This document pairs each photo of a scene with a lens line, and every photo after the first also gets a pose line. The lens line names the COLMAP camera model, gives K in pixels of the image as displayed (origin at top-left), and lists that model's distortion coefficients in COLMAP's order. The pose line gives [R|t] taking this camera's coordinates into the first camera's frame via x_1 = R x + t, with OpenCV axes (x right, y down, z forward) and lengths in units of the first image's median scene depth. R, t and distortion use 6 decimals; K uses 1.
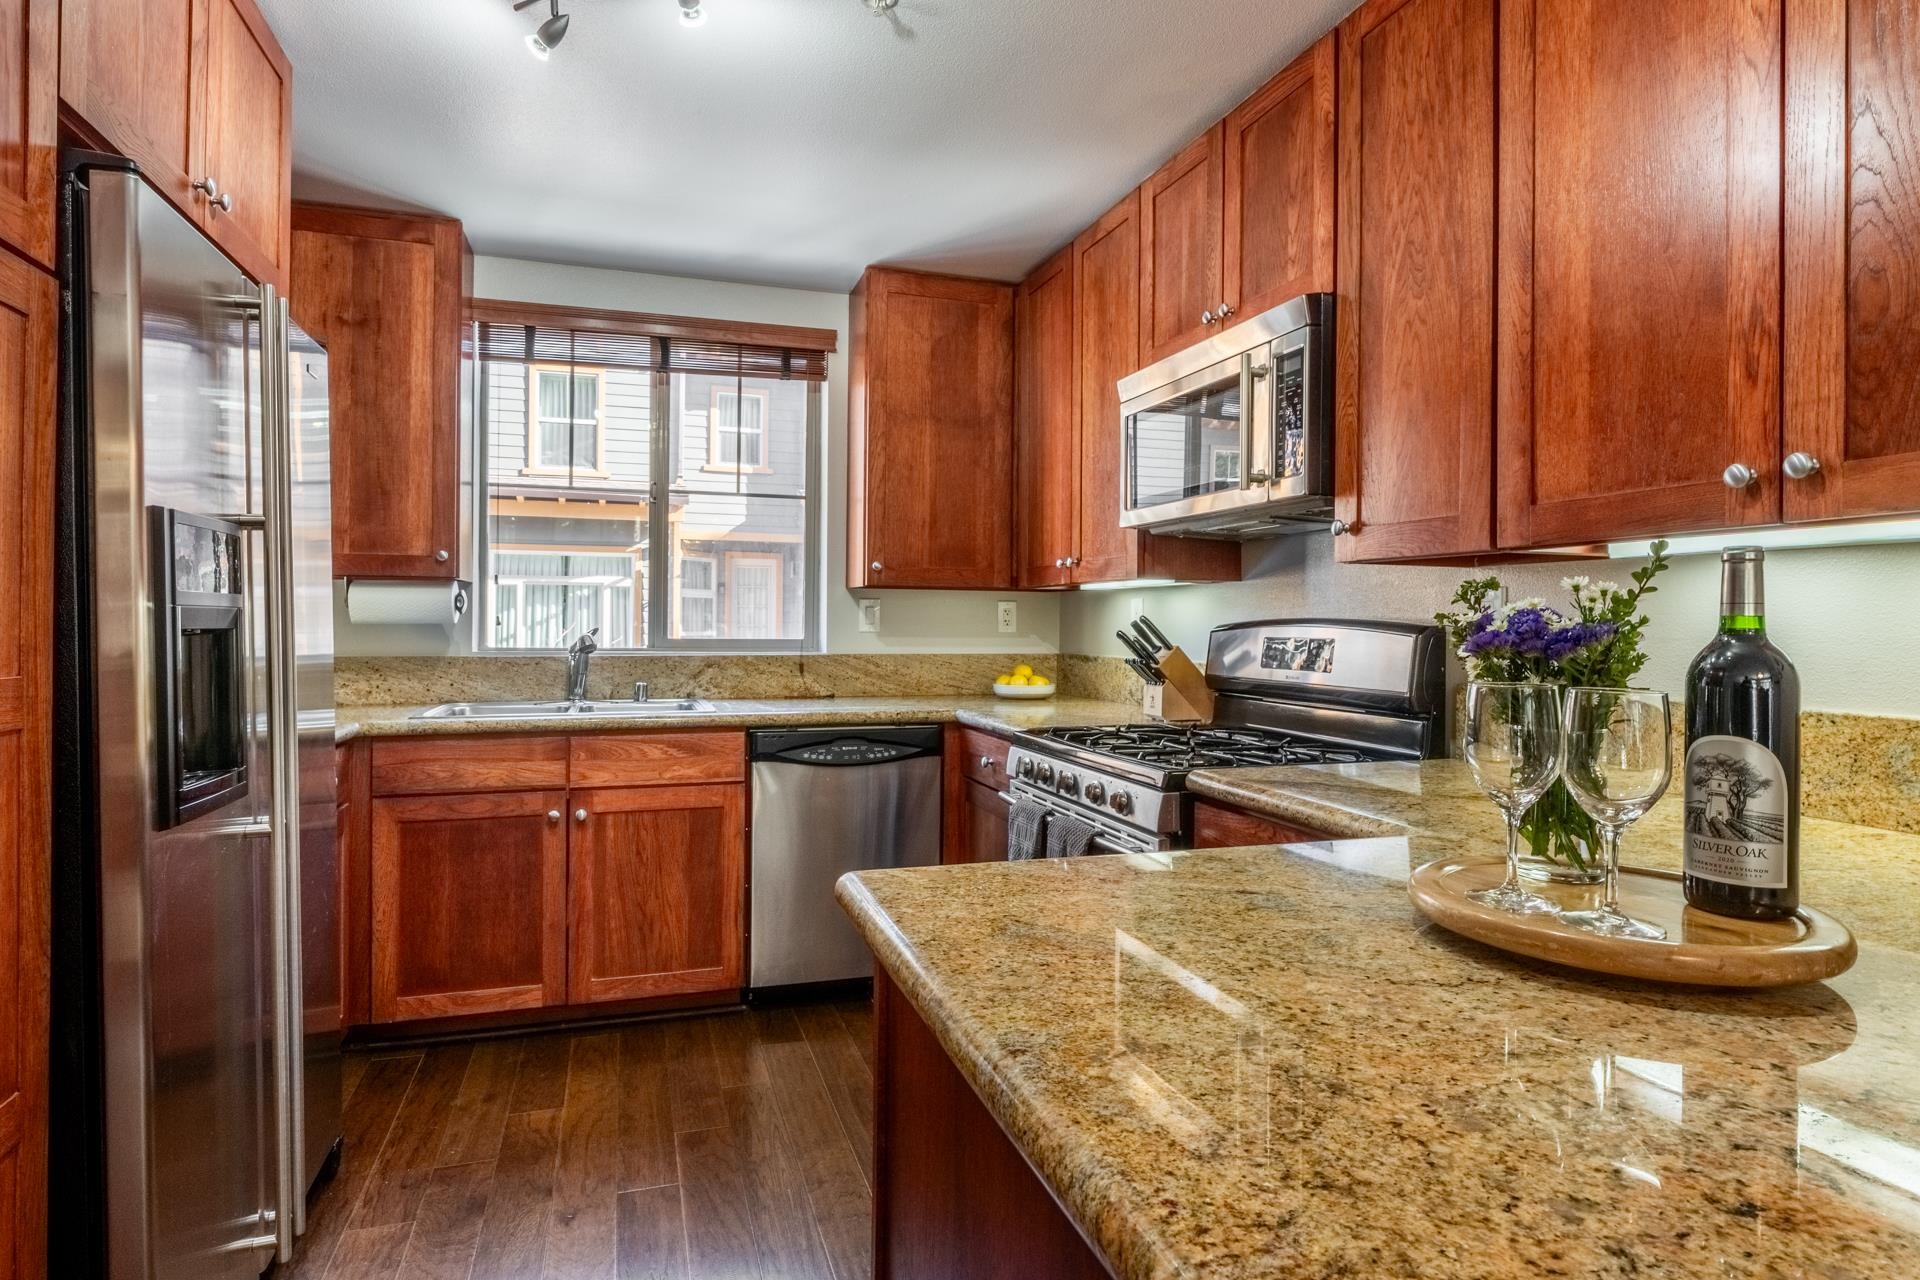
lens RADIAL K [[1013.9, 0, 935.4], [0, 1013.9, 619.8], [0, 0, 1]] dist [-0.002489, -0.000503]
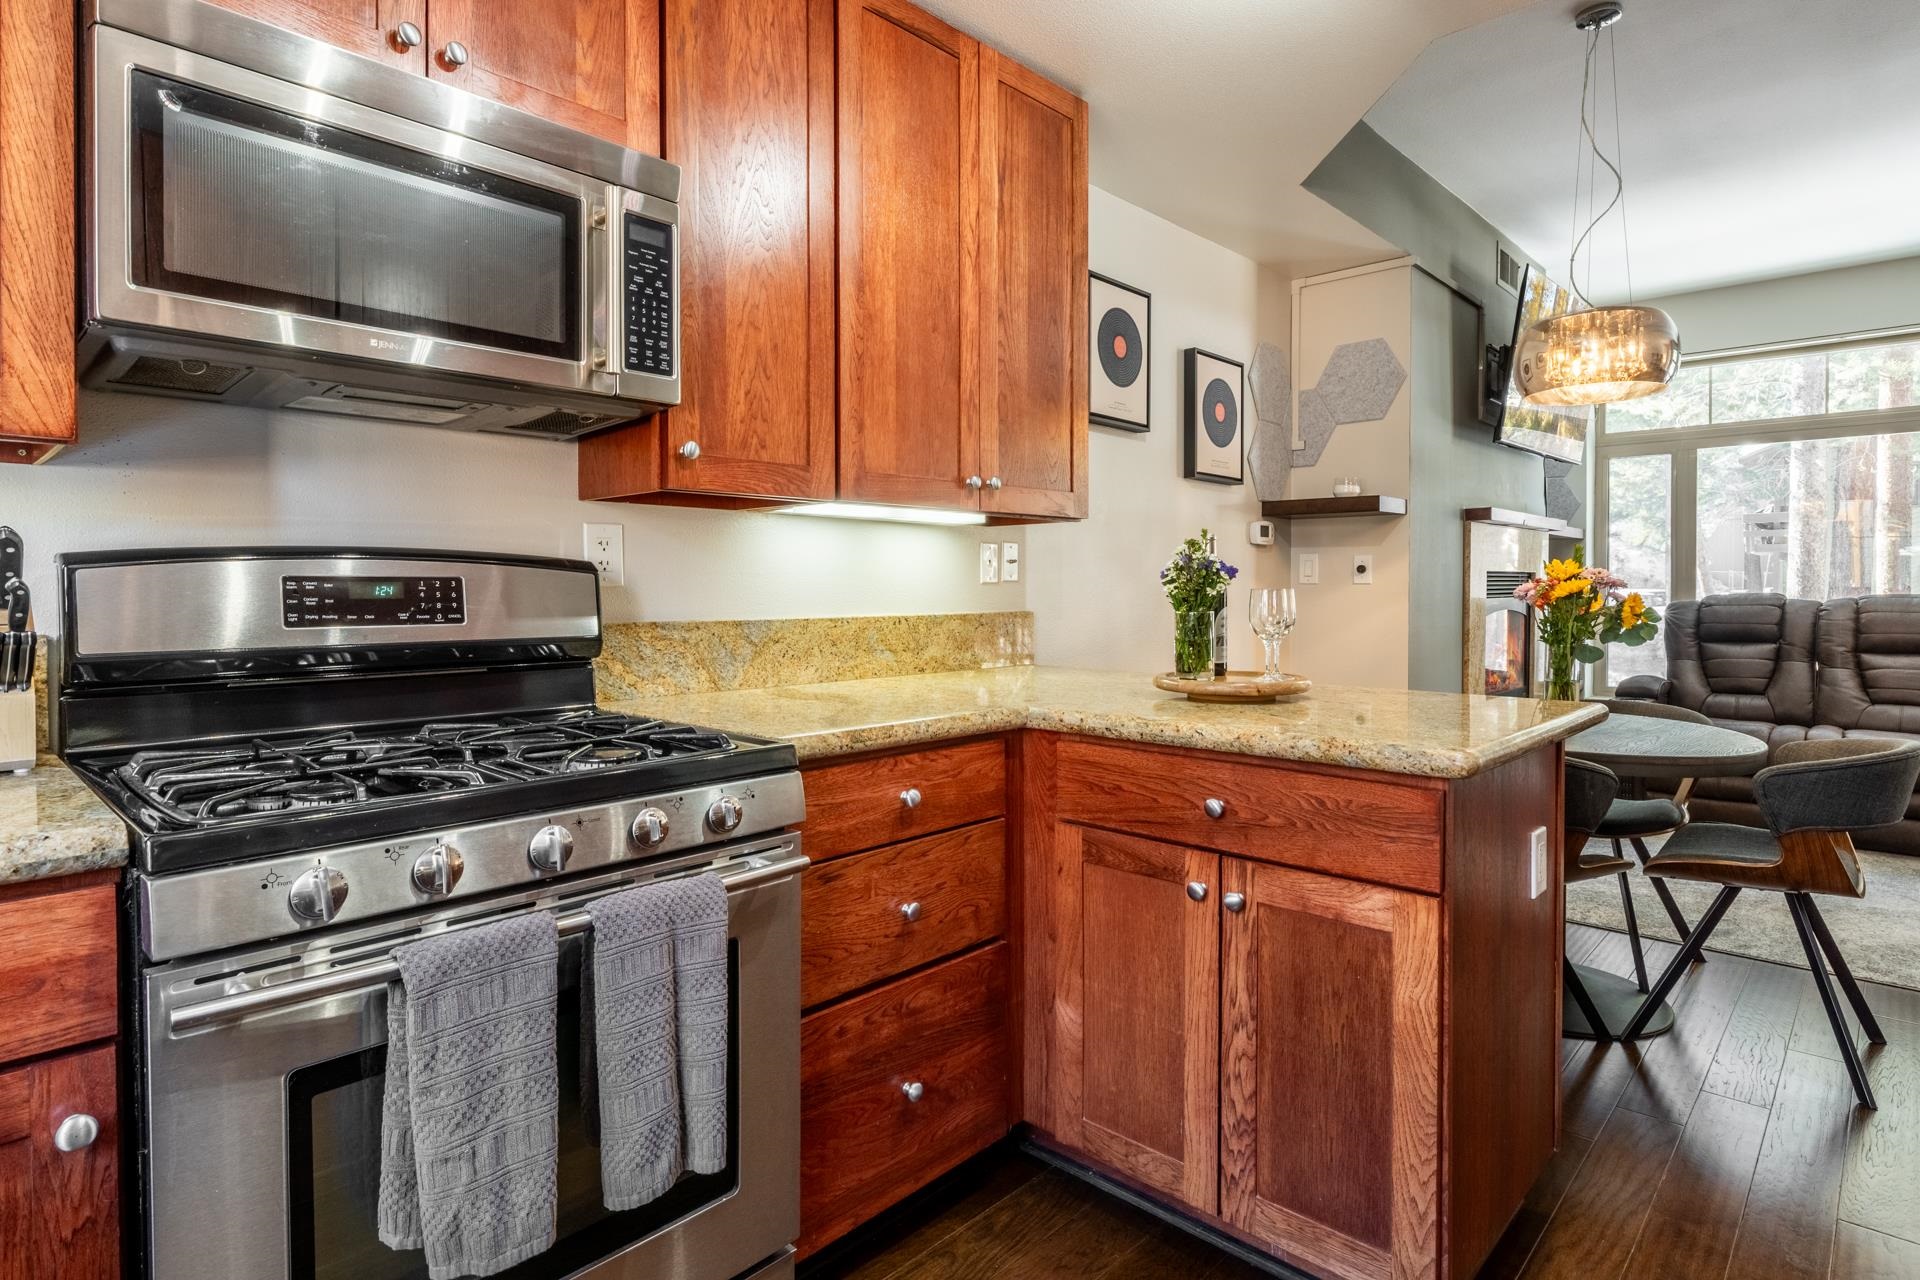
lens RADIAL K [[1014.1, 0, 935.5], [0, 1014.1, 606.3], [0, 0, 1]] dist [-0.005069, -0.002026]
pose [[-0.482569, -0.024242, 0.875522, -0.338645], [-0.006347, 0.999687, 0.024182, 0.016096], [-0.875835, 0.006112, -0.482572, 0.854742]]
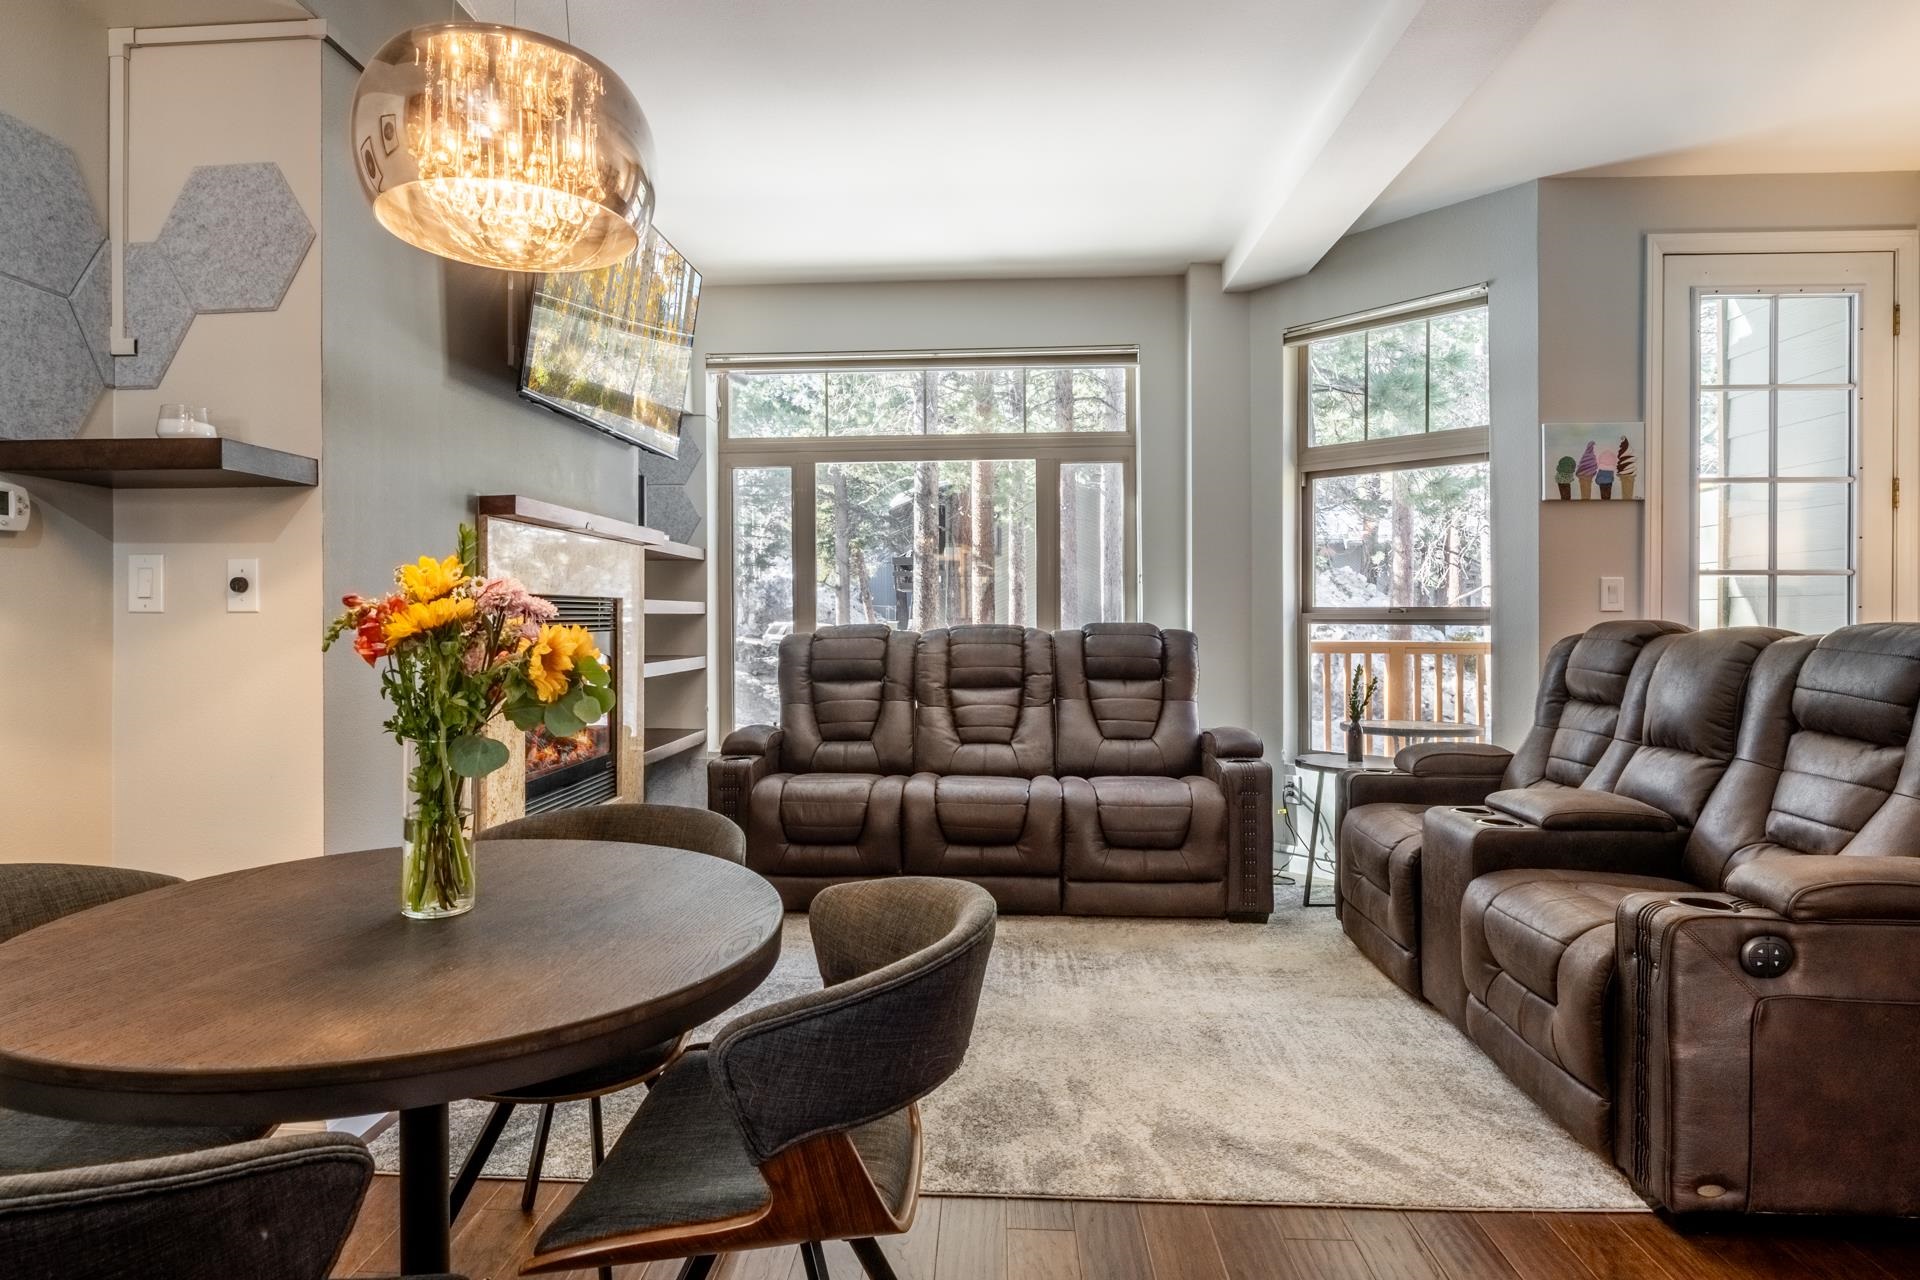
lens RADIAL K [[1038.1, 0, 932.6], [0, 1038.1, 620.3], [0, 0, 1]] dist [-0.004773, -0.000847]
pose [[-0.935285, -0.005153, 0.353857, -0.149770], [-0.005012, 0.999987, 0.001315, 0.017927], [-0.353859, -0.000544, -0.935299, 0.198544]]
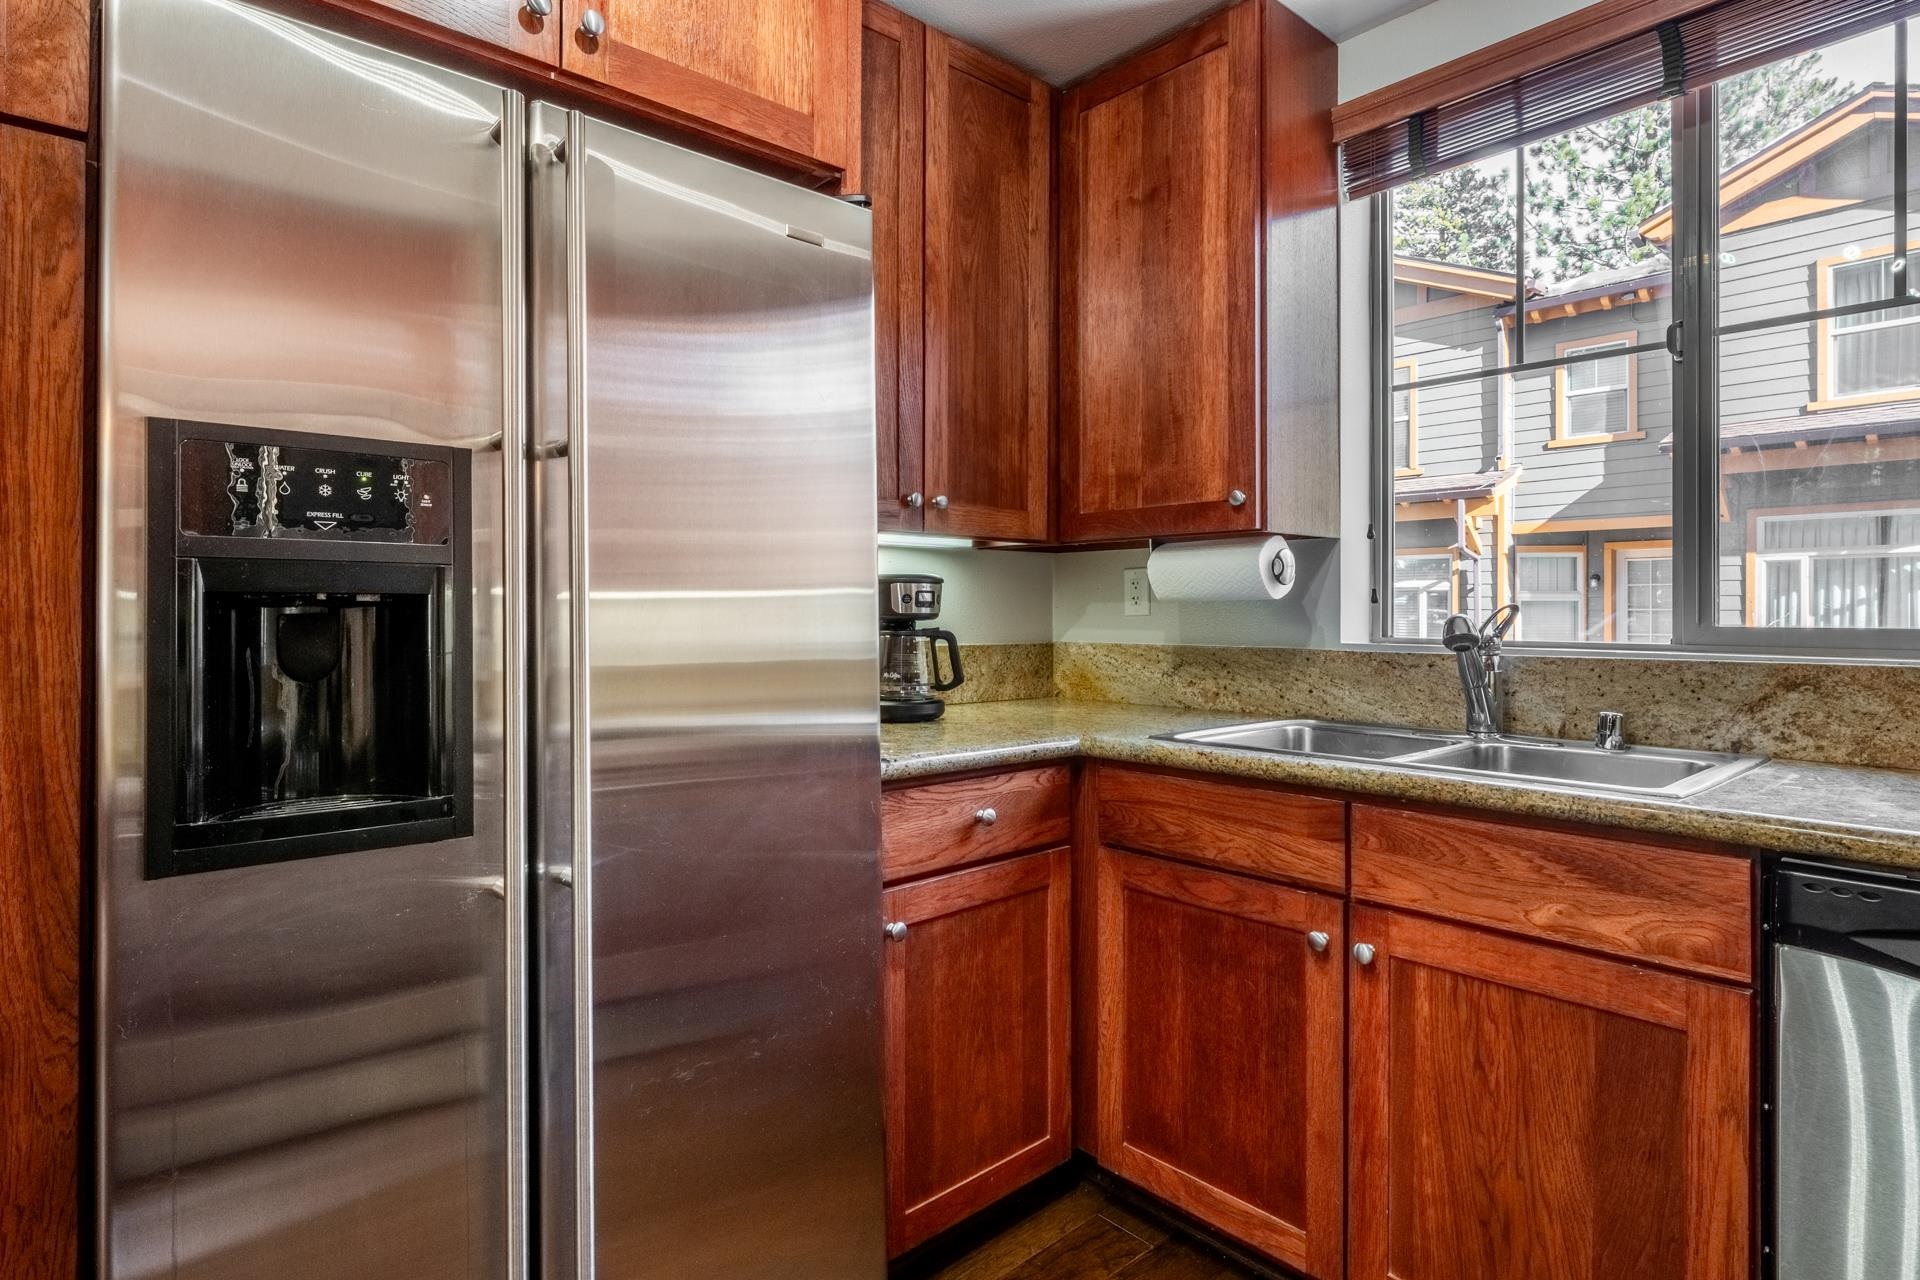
lens RADIAL K [[1014.1, 0, 935.5], [0, 1014.1, 606.3], [0, 0, 1]] dist [-0.005069, -0.002026]
pose [[0.406295, -0.009245, -0.913695, 0.045851], [0.004521, 0.999957, -0.008107, 0.013624], [0.913731, -0.000837, 0.406320, 0.574729]]
